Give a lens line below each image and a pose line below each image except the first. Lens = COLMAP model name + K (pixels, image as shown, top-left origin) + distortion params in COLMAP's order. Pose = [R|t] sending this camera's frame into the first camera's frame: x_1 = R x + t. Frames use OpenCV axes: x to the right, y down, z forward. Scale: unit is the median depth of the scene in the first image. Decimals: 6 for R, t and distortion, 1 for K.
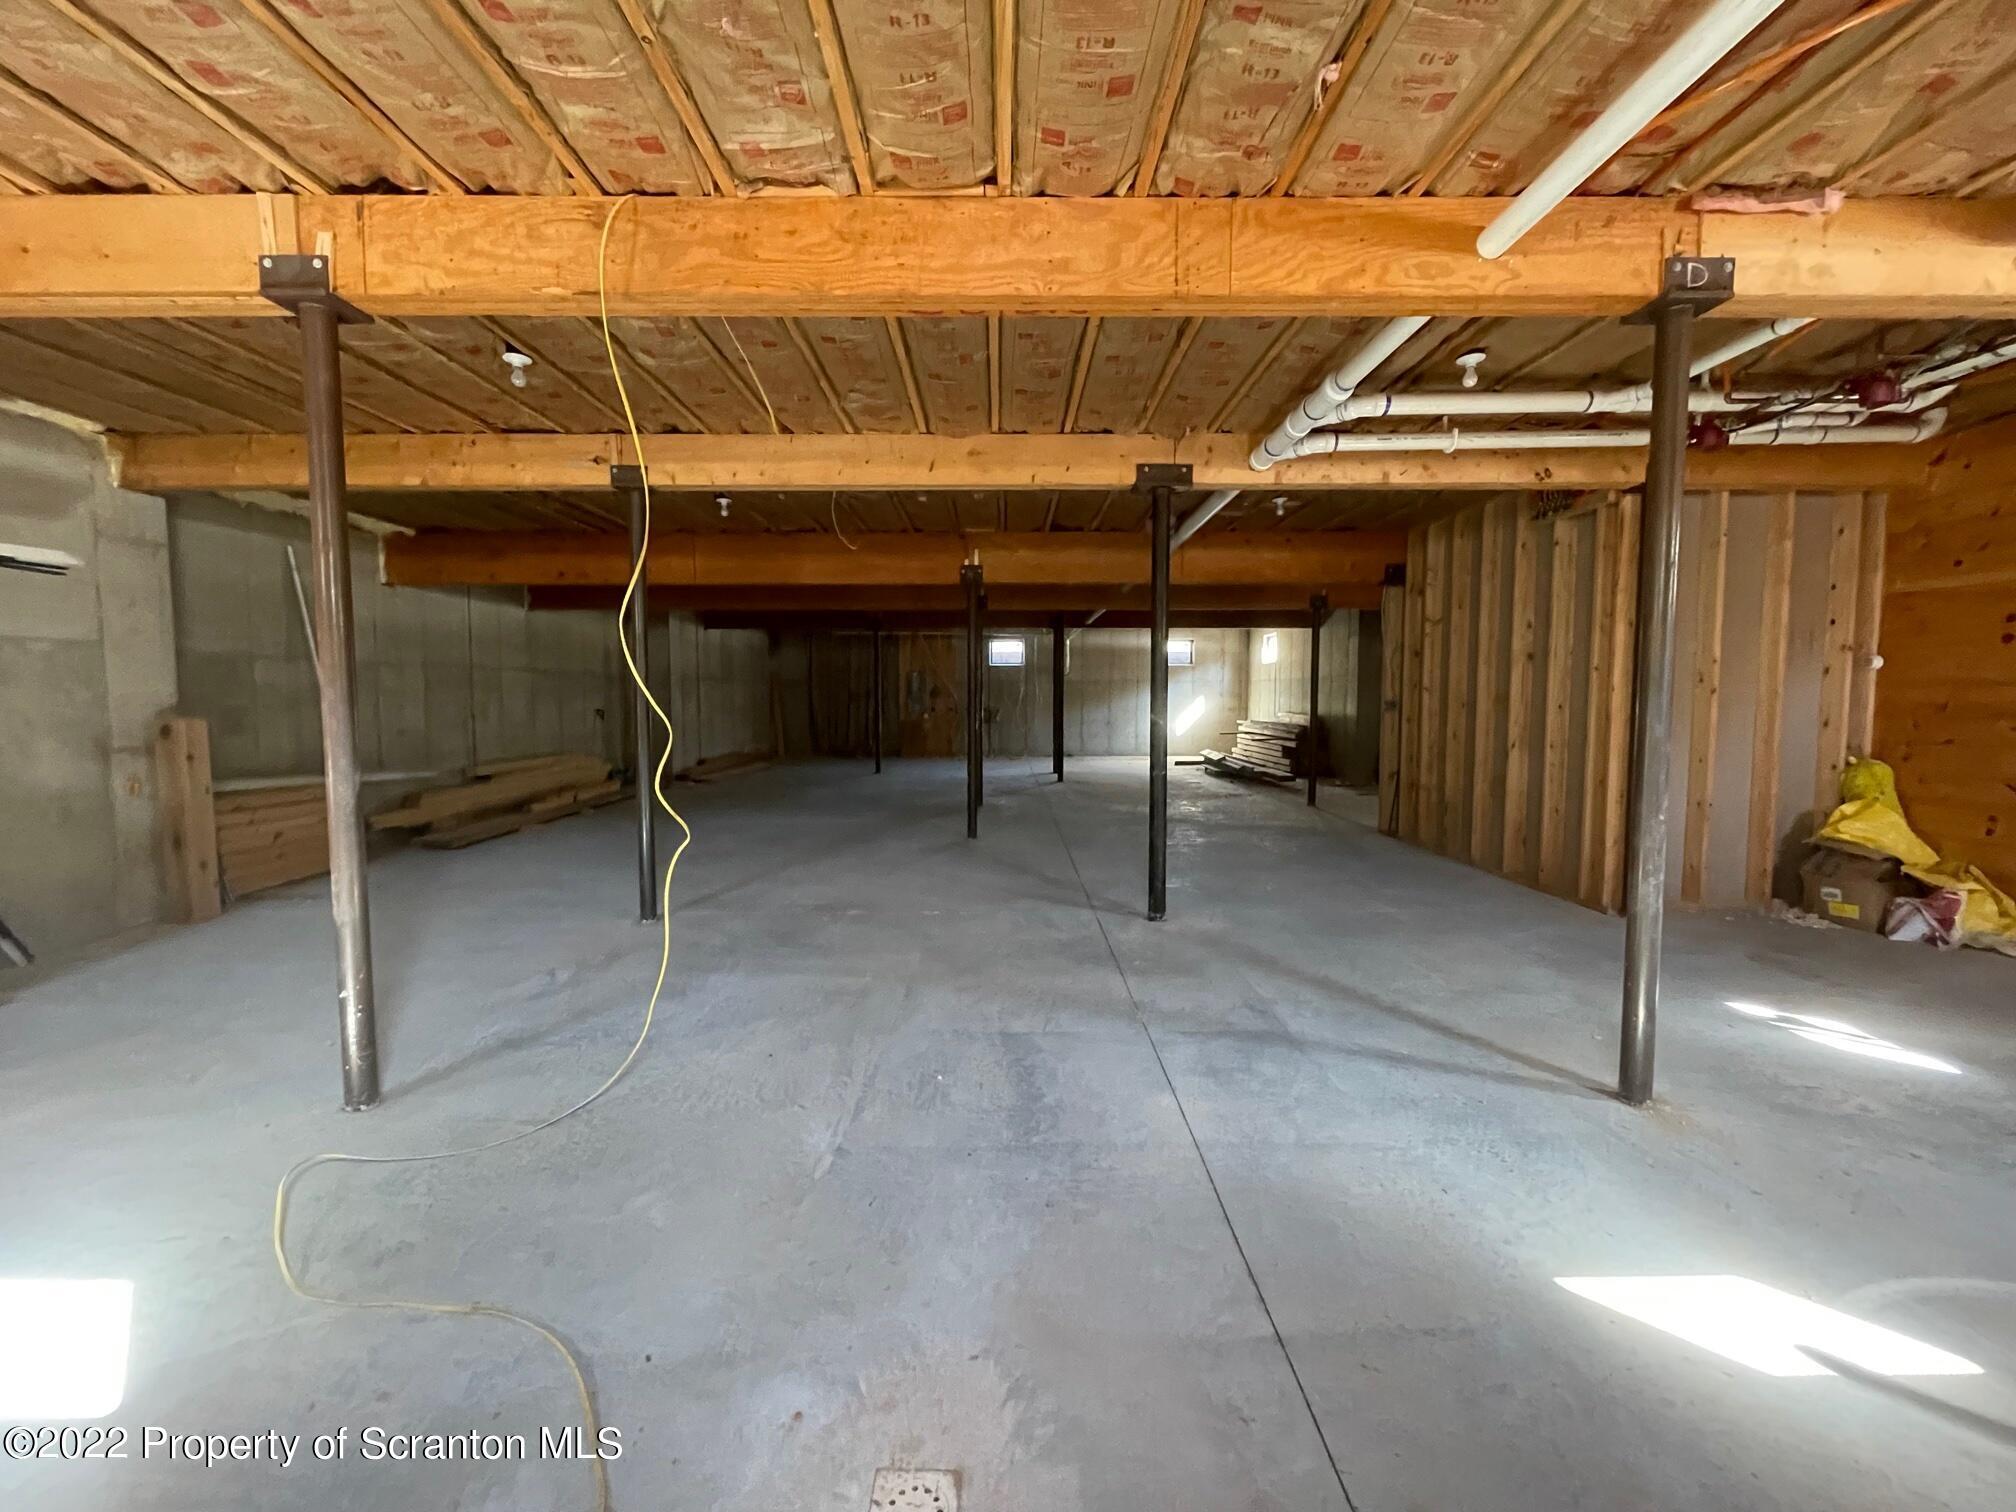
lens RADIAL K [[815.2, 0, 1000.7], [0, 815.2, 750.2], [0, 0, 1]] dist [-0.005207, -0.000390]
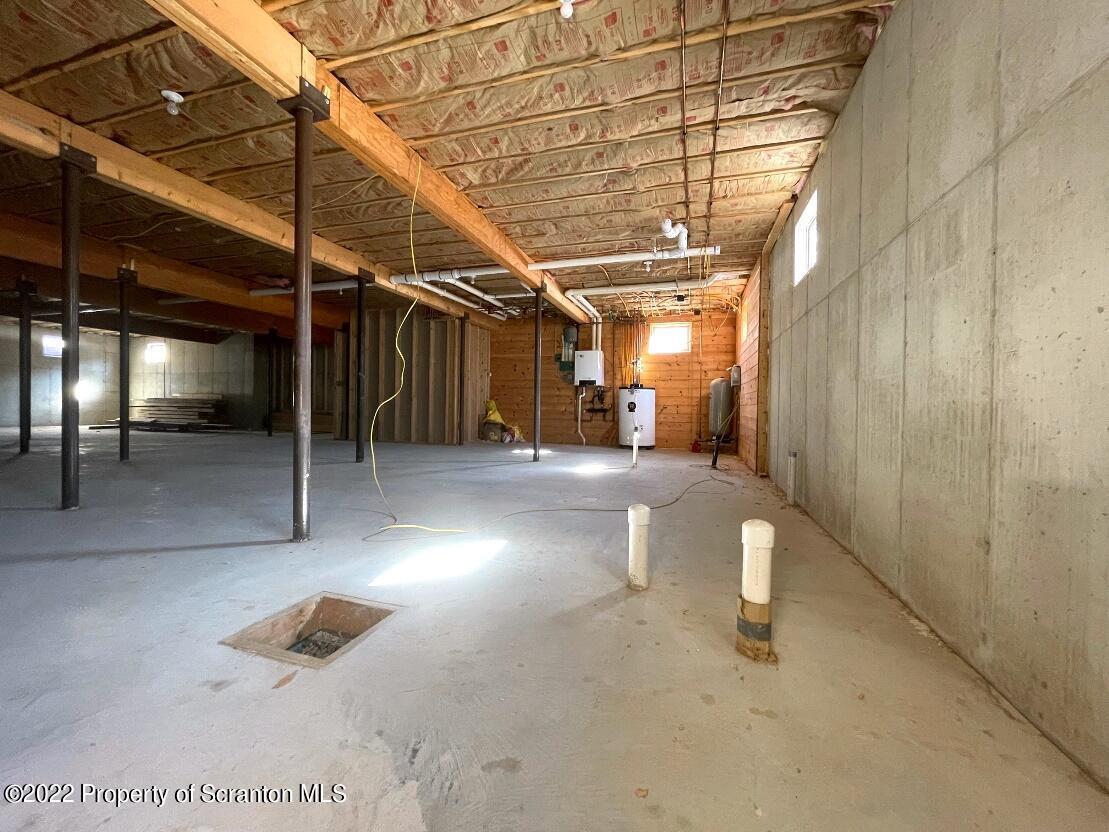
lens RADIAL K [[448.5, 0, 550.5], [0, 448.5, 412.8], [0, 0, 1]] dist [-0.005207, -0.000390]
pose [[0.309407, -0.003723, 0.950923, -0.904228], [0.043844, 0.998985, -0.010355, 0.112594], [-0.949919, 0.044896, 0.309256, 0.080803]]
